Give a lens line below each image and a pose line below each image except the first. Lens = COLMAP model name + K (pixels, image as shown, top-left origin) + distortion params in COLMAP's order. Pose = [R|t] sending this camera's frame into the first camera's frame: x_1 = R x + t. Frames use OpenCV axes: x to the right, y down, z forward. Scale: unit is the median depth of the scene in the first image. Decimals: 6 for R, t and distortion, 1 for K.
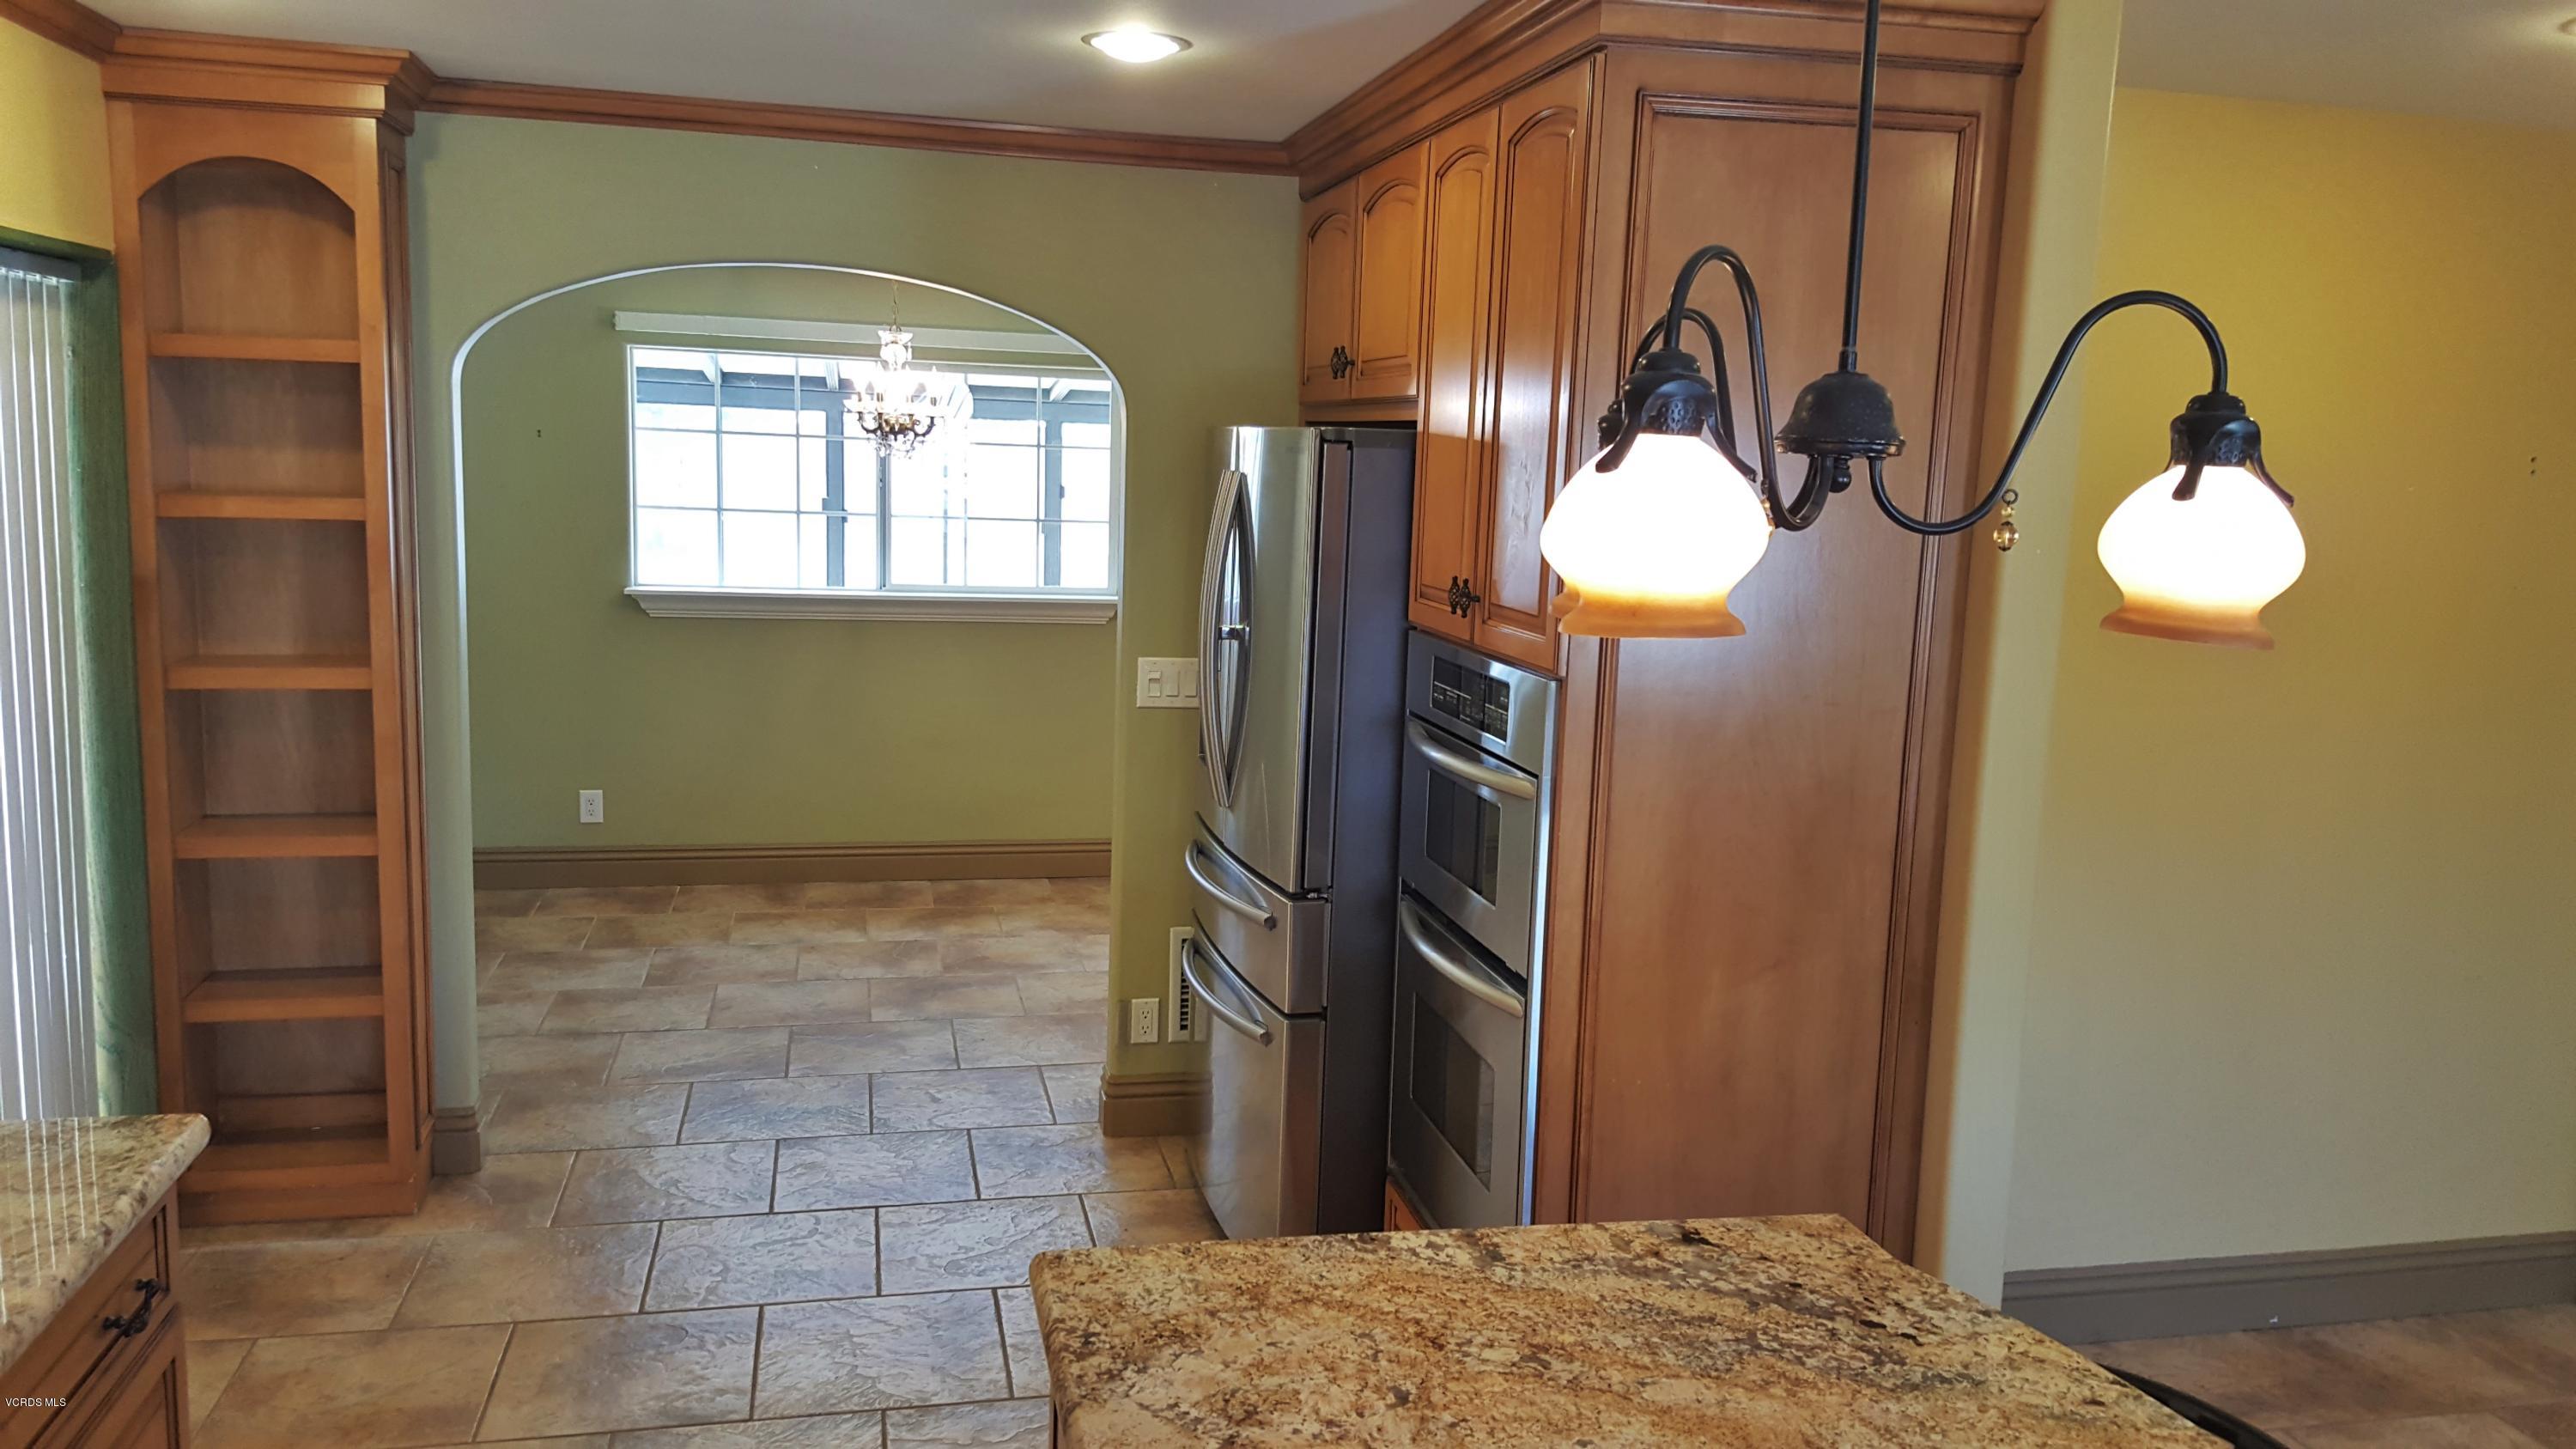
lens RADIAL K [[1895.0, 0, 1292.5], [0, 1895.0, 739.8], [0, 0, 1]] dist [0.176093, -0.355331]
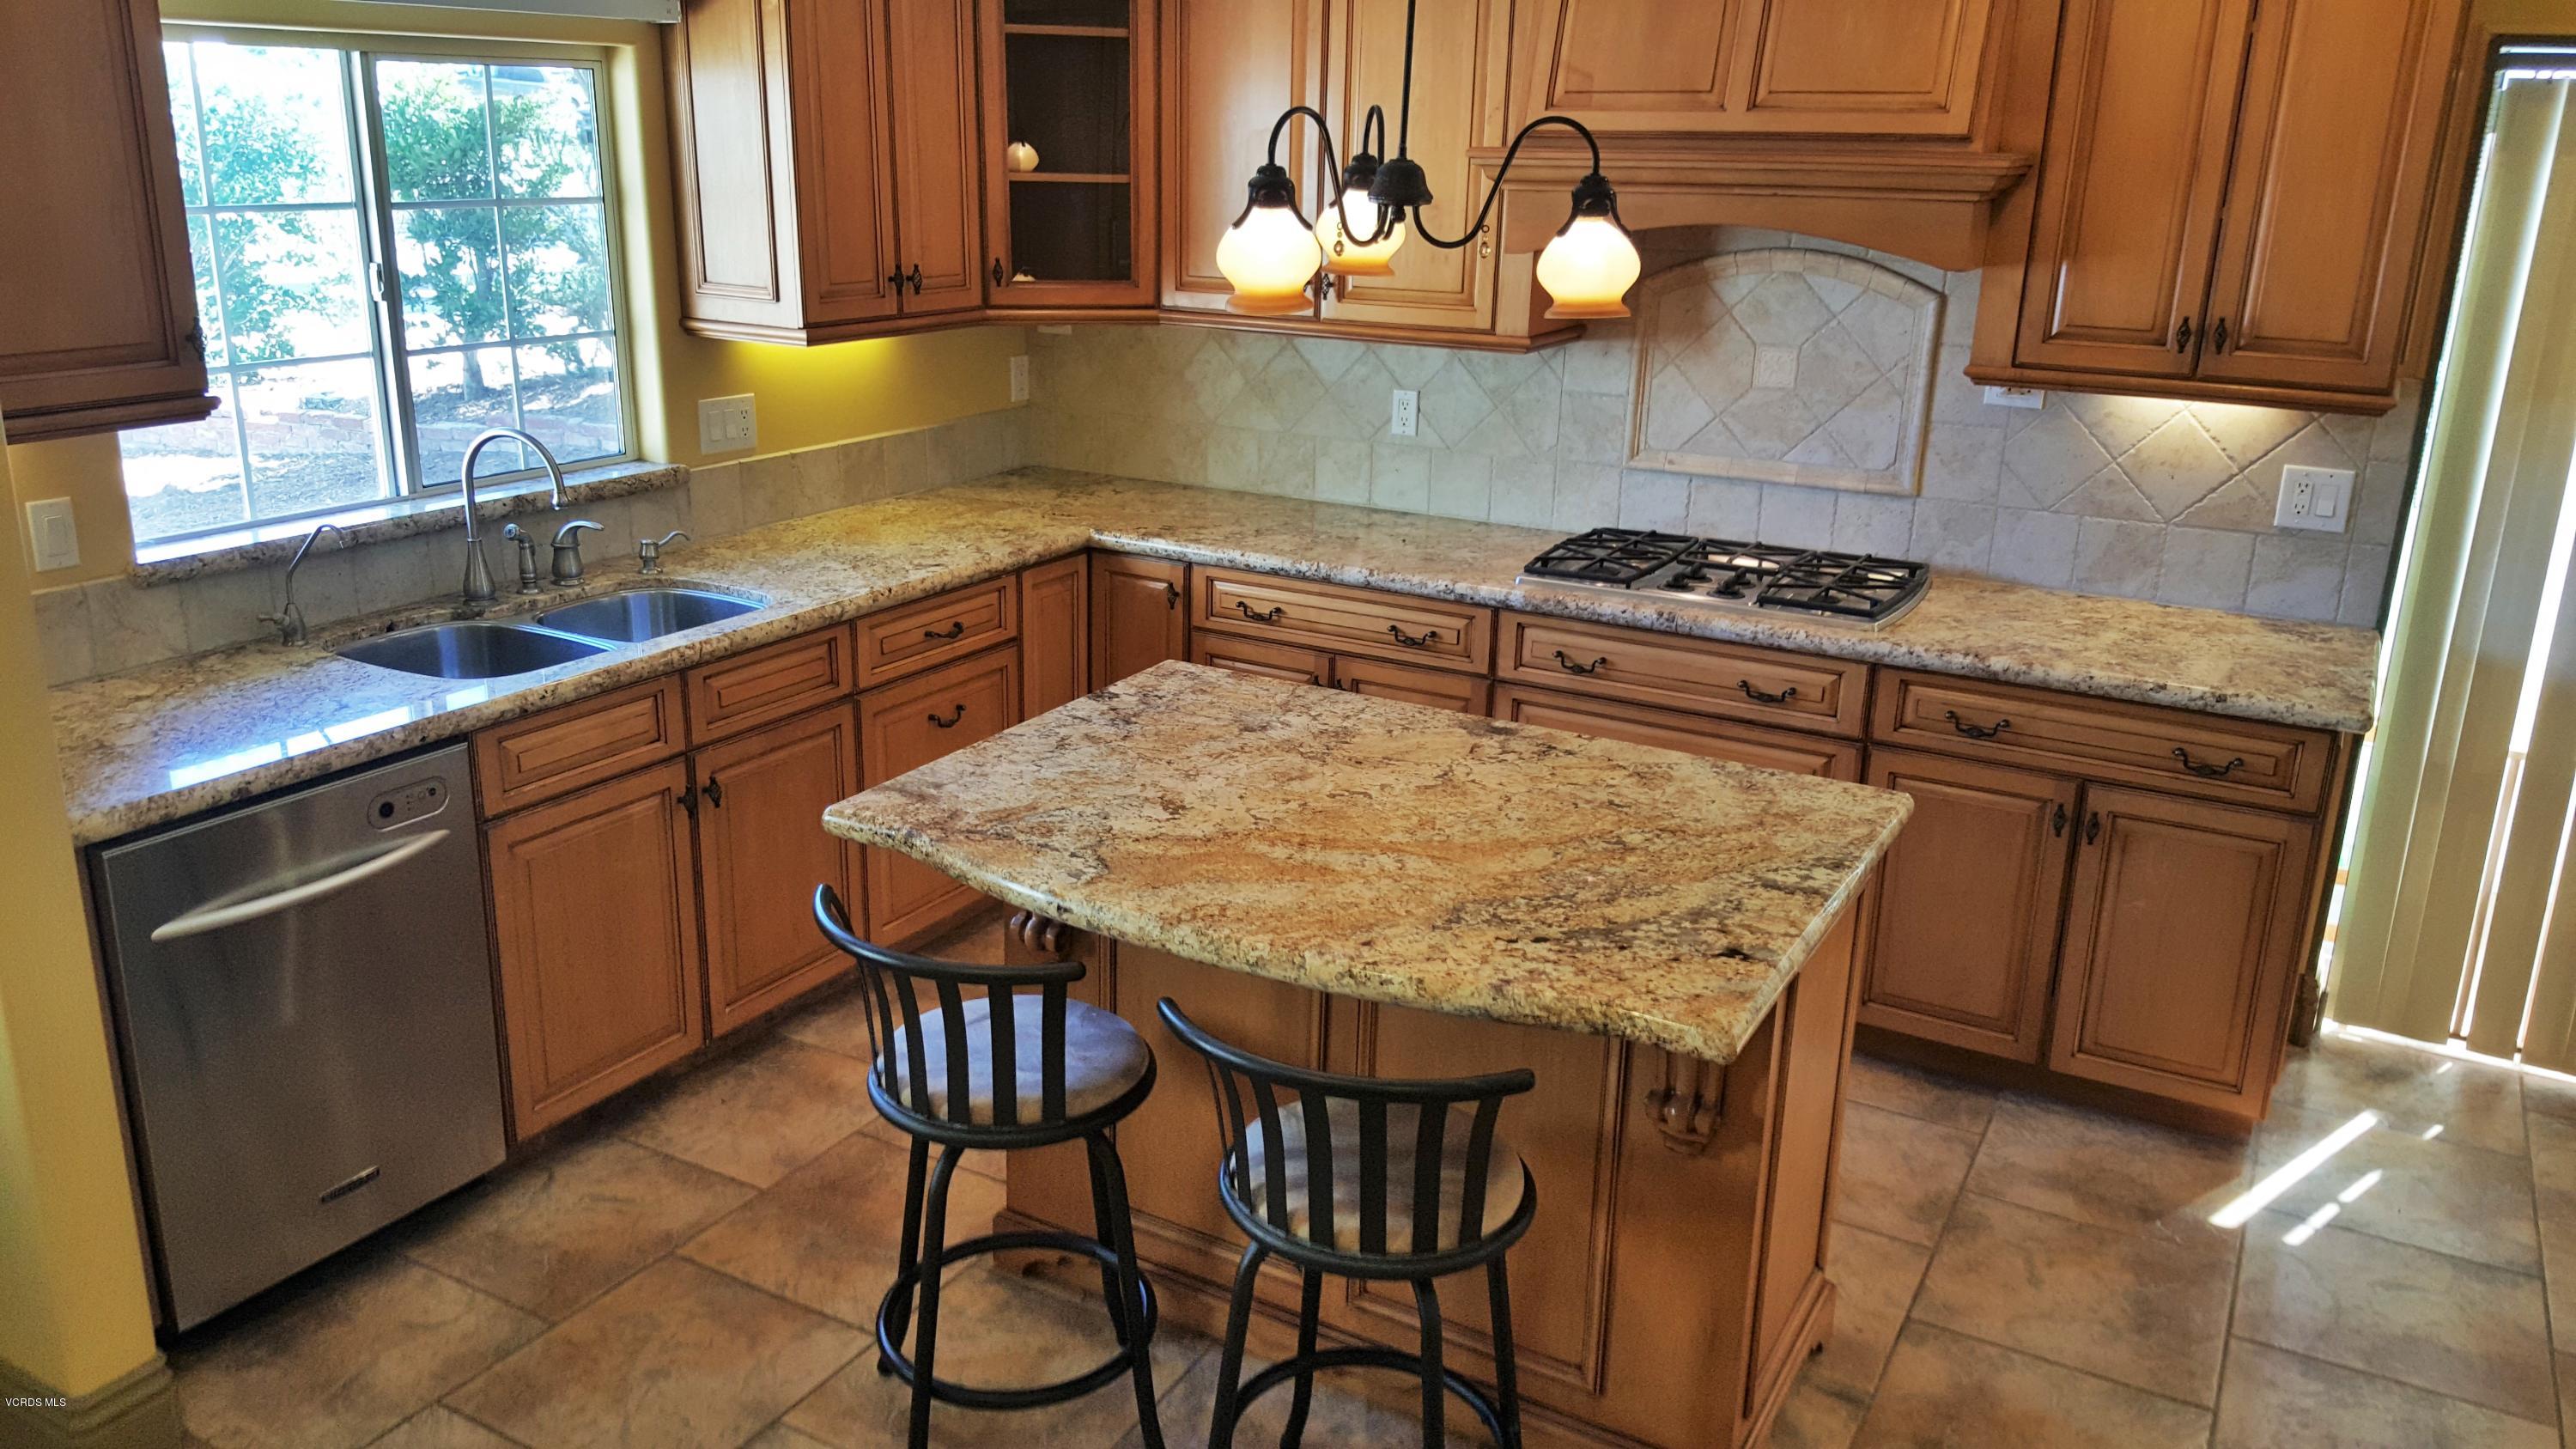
lens RADIAL K [[1901.7, 0, 1284.2], [0, 1901.7, 688.2], [0, 0, 1]] dist [0.094218, -0.000177]
pose [[-0.668690, 0.157987, -0.726563, 1.273738], [-0.165145, 0.921201, 0.352301, -0.250225], [0.724969, 0.355569, -0.589907, 1.546494]]
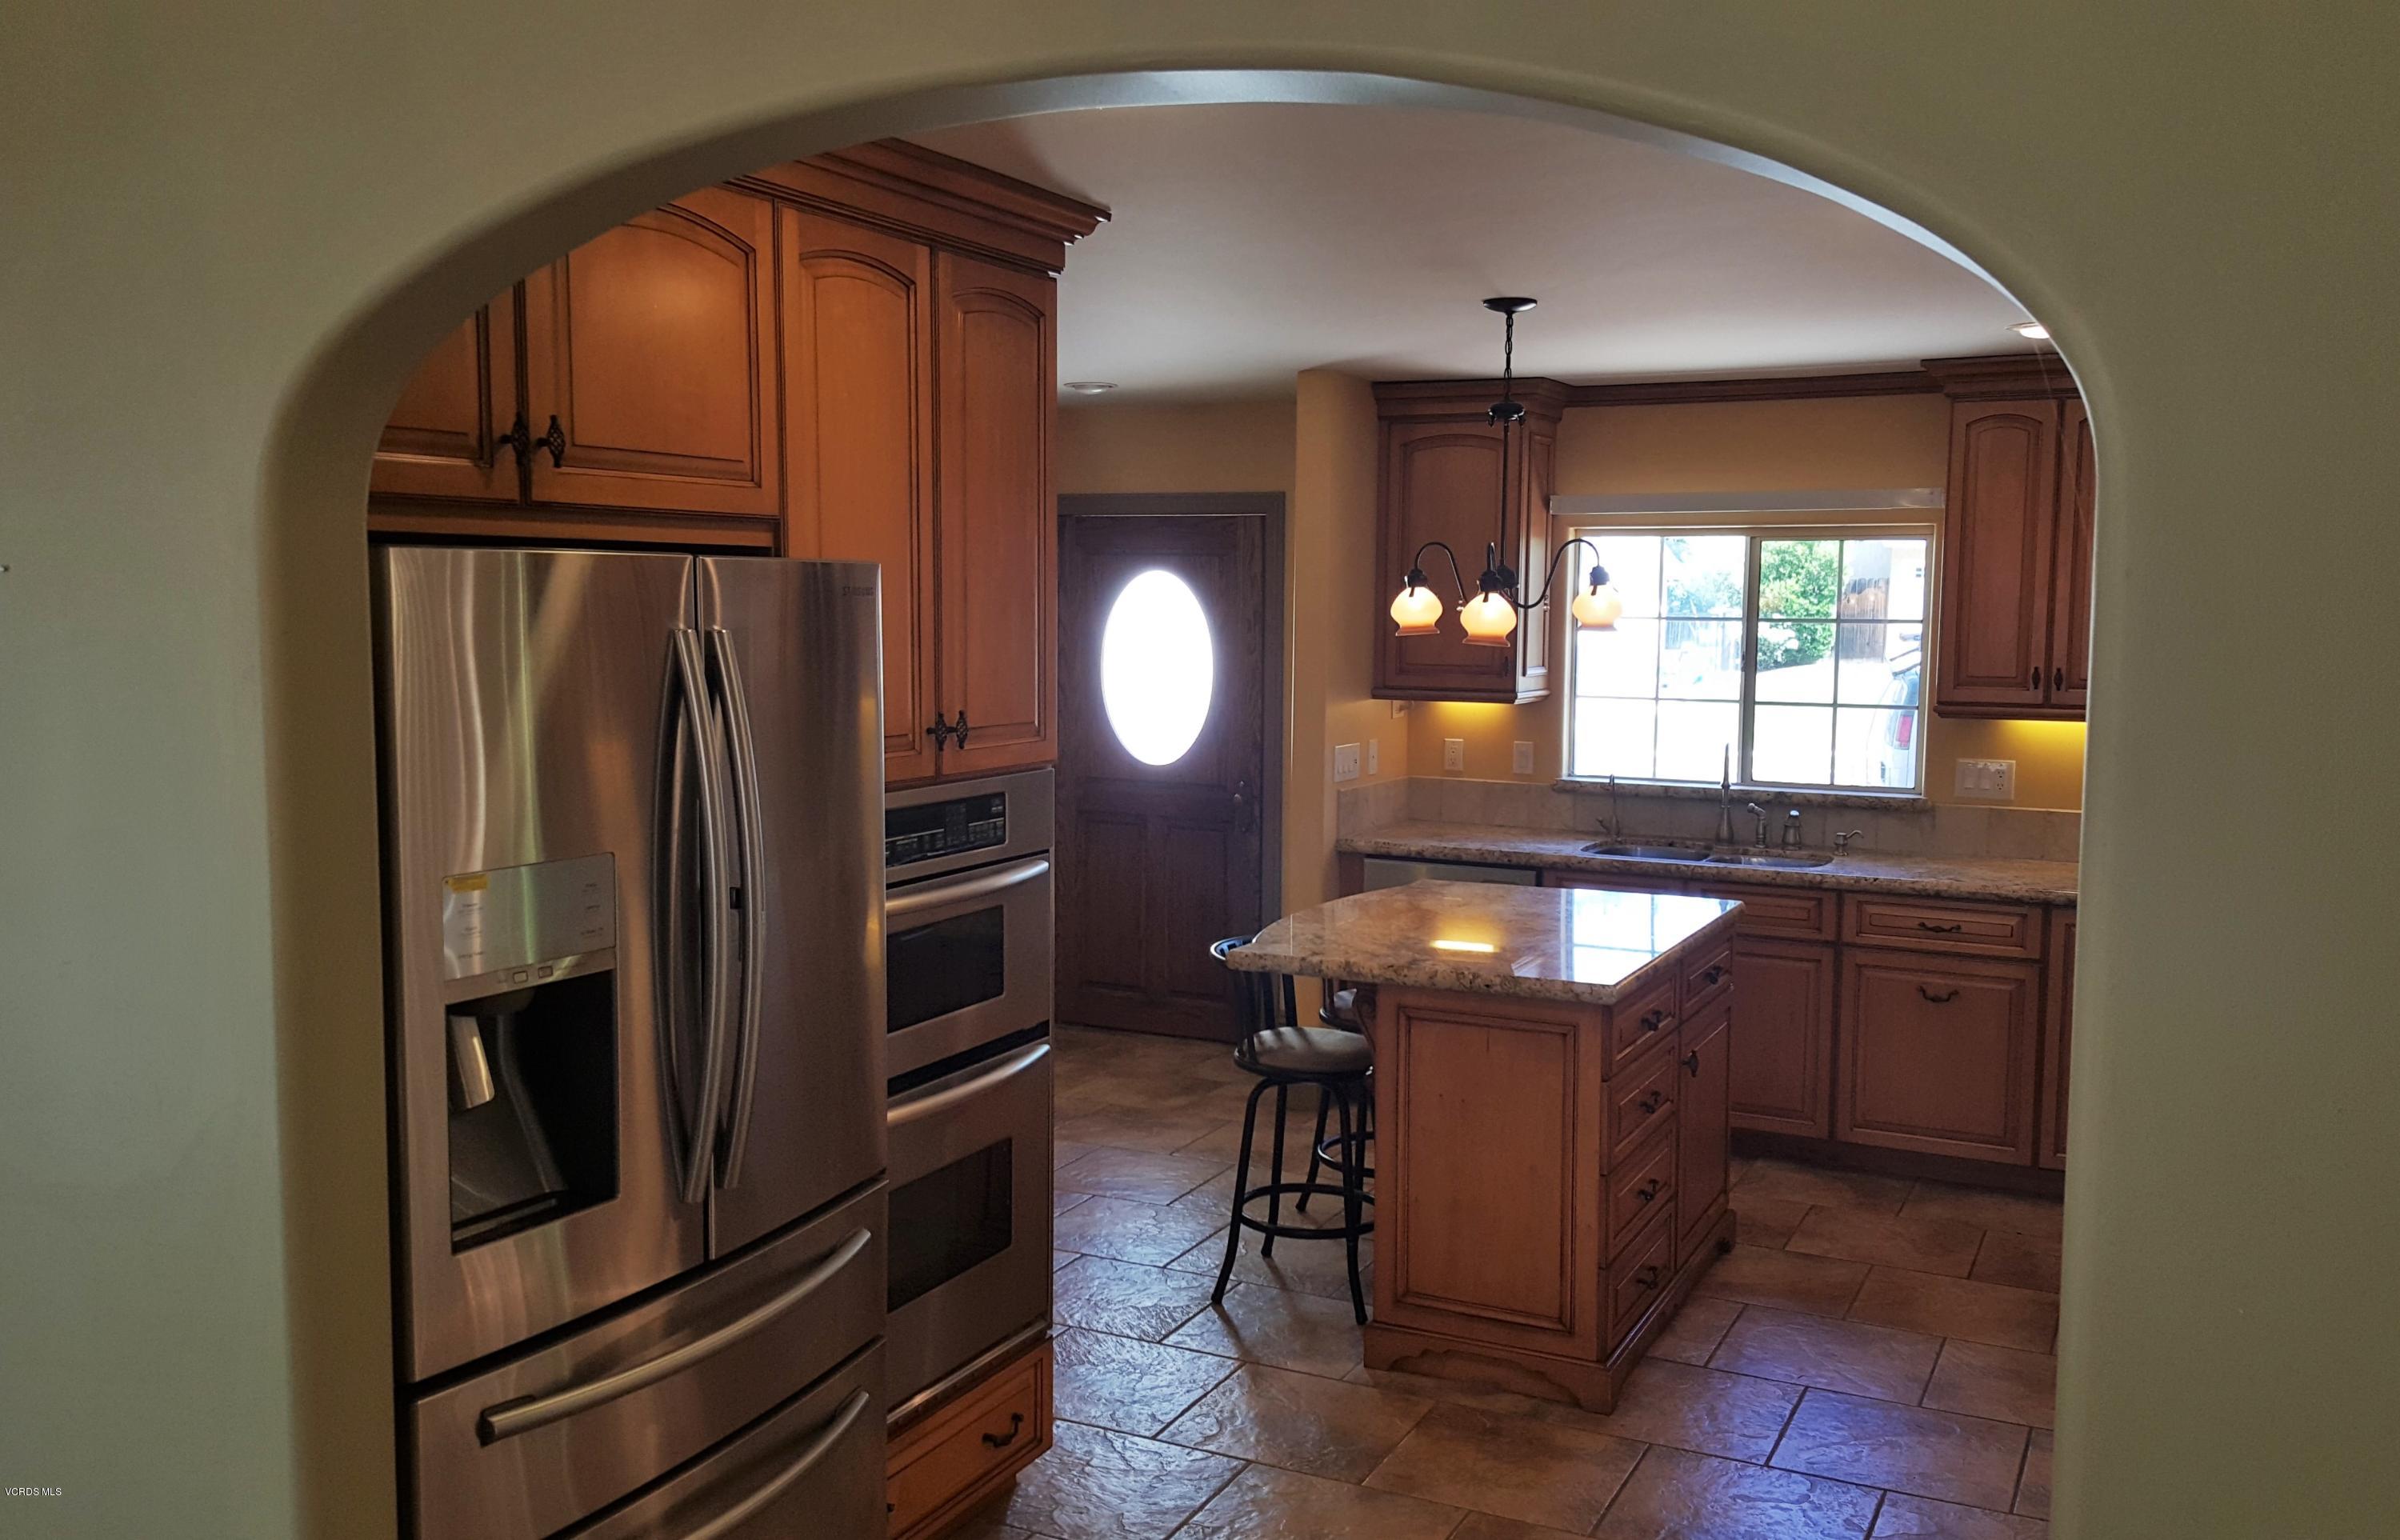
lens RADIAL K [[2029.7, 0, 1241.7], [0, 2029.7, 769.4], [0, 0, 1]] dist [0.108152, -0.010800]
pose [[-0.783431, -0.103731, 0.612761, -1.166490], [0.057667, 0.969585, 0.237865, -0.521571], [-0.618798, 0.221687, -0.753621, 2.942200]]
